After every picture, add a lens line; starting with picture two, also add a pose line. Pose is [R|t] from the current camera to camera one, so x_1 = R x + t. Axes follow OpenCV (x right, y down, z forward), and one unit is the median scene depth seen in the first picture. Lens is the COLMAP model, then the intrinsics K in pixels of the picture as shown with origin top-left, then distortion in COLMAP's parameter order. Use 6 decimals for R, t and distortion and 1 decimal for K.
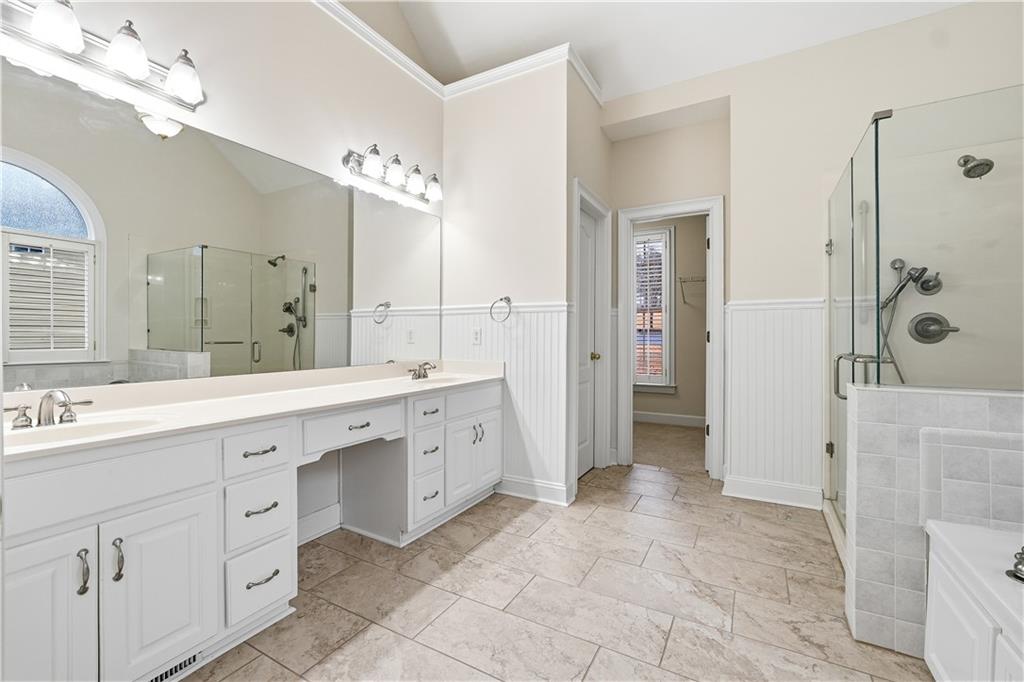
lens RADIAL K [[429.9, 0, 521.6], [0, 429.9, 361.4], [0, 0, 1]] dist [-0.010906, 0.000433]
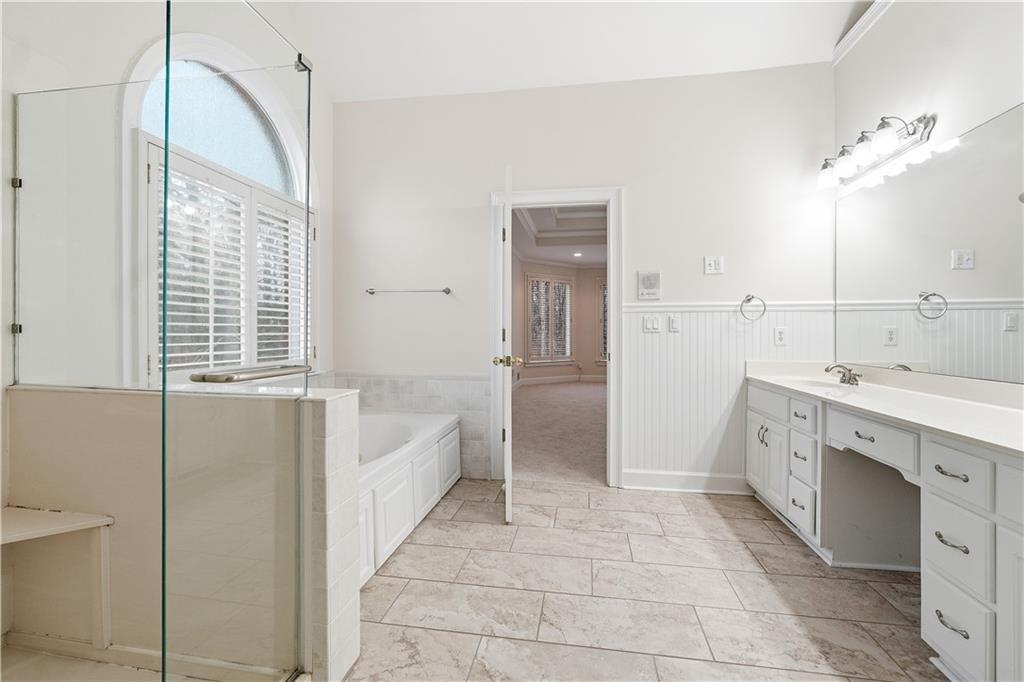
lens RADIAL K [[429.9, 0, 514.2], [0, 429.9, 335.2], [0, 0, 1]] dist [-0.010906, 0.000433]
pose [[-0.943549, 0.000812, -0.331232, 0.660012], [-0.020621, 0.997913, 0.061188, -0.110532], [0.330591, 0.064565, -0.941563, 1.685175]]
